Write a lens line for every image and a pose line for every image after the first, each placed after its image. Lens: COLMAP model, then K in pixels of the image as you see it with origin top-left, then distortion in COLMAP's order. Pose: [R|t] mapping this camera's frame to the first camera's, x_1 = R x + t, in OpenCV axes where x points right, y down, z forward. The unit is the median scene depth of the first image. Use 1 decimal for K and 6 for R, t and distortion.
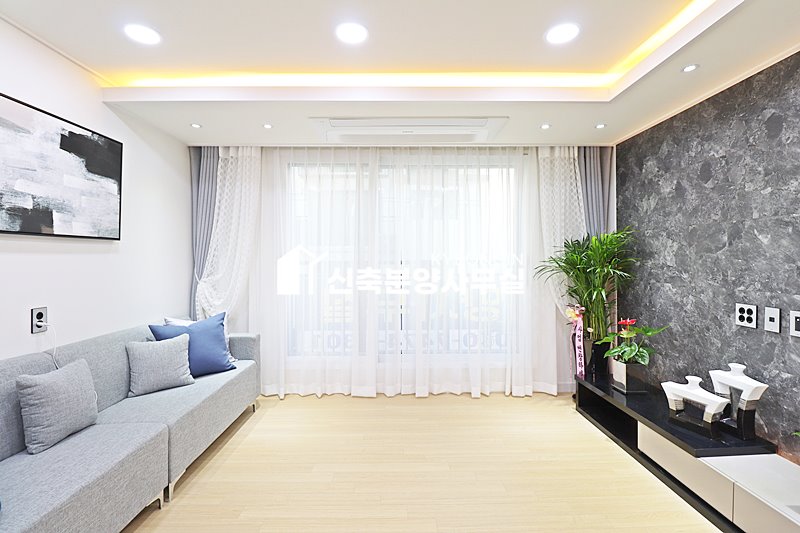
lens RADIAL K [[371.9, 0, 400.0], [0, 371.9, 266.5], [0, 0, 1]] dist [-0.000567, -0.008353]
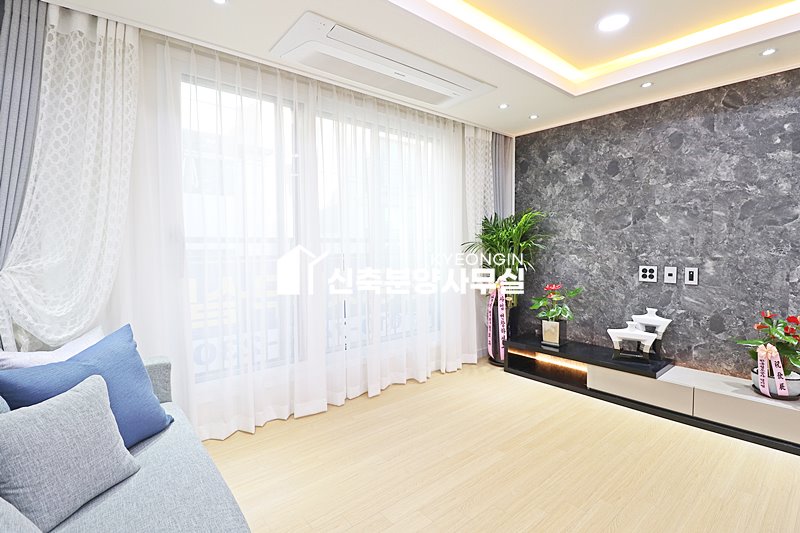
lens RADIAL K [[387.9, 0, 400.0], [0, 387.9, 266.5], [0, 0, 1]] dist [-0.001248, -0.000829]
pose [[0.775711, -0.036335, 0.630042, -0.645698], [0.014751, 0.999112, 0.039457, 0.028938], [-0.630916, -0.021314, 0.775558, 0.401374]]
